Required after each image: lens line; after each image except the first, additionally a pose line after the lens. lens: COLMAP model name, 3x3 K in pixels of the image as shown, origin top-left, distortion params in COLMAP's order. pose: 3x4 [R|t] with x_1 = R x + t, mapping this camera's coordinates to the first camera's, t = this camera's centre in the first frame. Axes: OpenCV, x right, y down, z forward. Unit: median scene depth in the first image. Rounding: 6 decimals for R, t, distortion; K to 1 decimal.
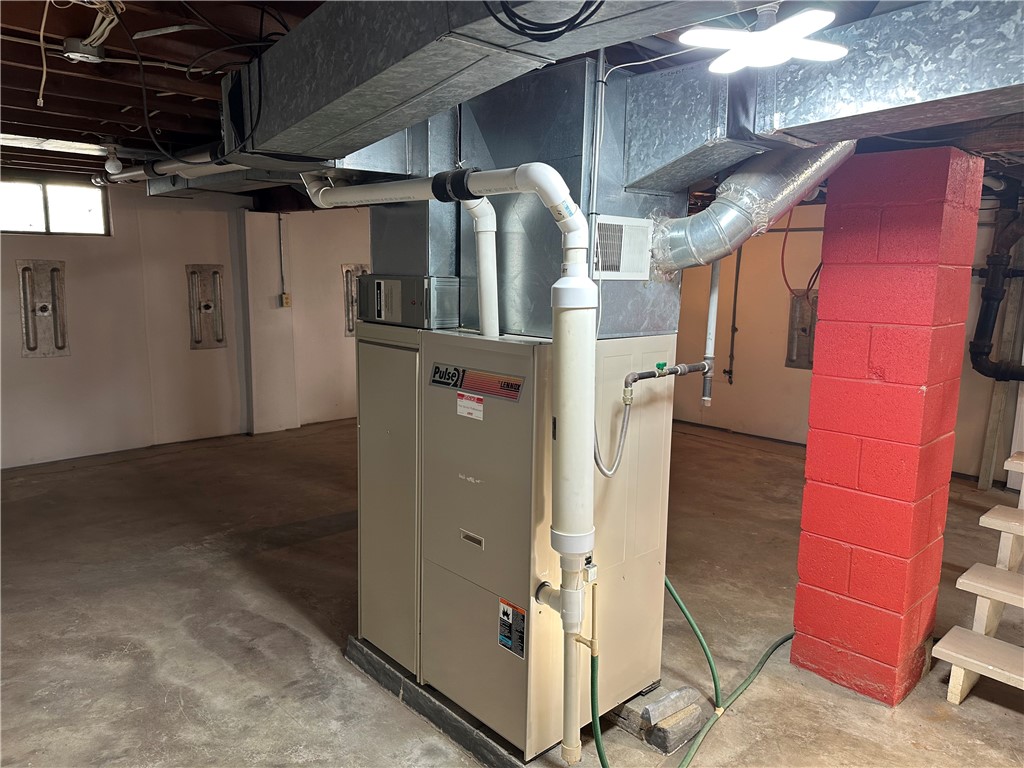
lens RADIAL K [[719.4, 0, 521.2], [0, 719.4, 393.0], [0, 0, 1]] dist [0.037690, -0.003441]
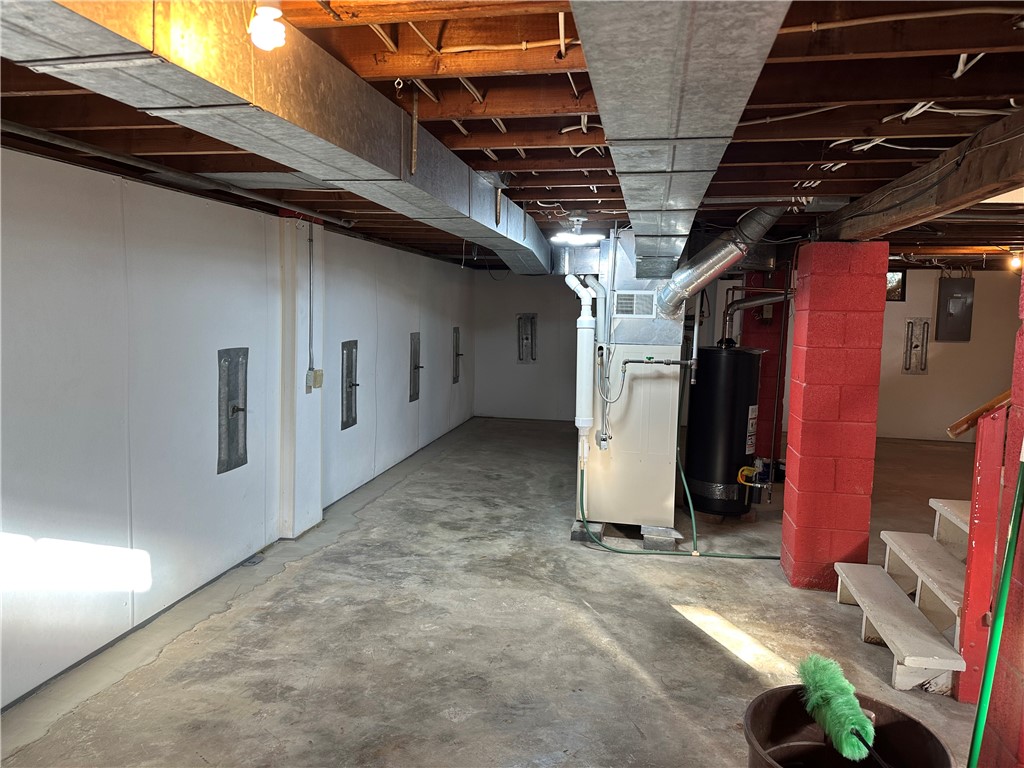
lens RADIAL K [[719.4, 0, 507.5], [0, 719.4, 374.4], [0, 0, 1]] dist [0.037690, -0.003441]
pose [[0.575760, 0.076663, -0.814017, 1.545433], [-0.134270, 0.990943, -0.001645, 0.062989], [0.806519, 0.110245, 0.580839, -0.519103]]
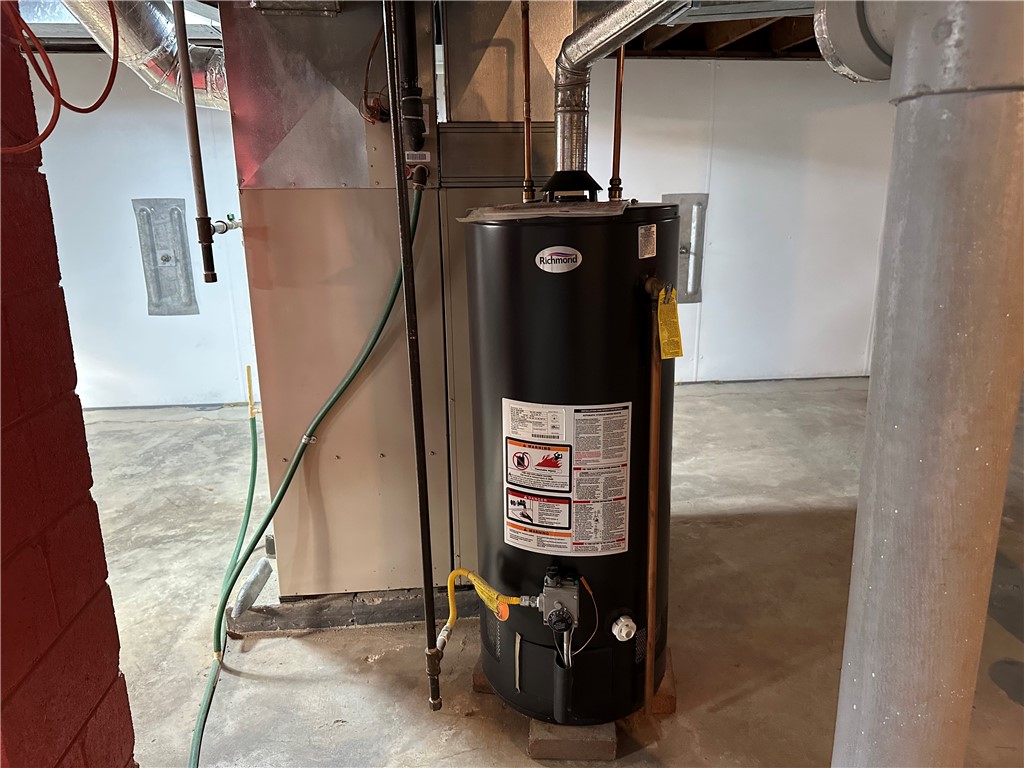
lens RADIAL K [[719.4, 0, 519.3], [0, 719.4, 382.7], [0, 0, 1]] dist [0.037690, -0.003441]
pose [[-0.606947, 0.199067, -0.769407, 0.695601], [-0.123944, 0.932566, 0.339054, -0.209737], [0.785018, 0.301152, -0.541346, 1.758996]]
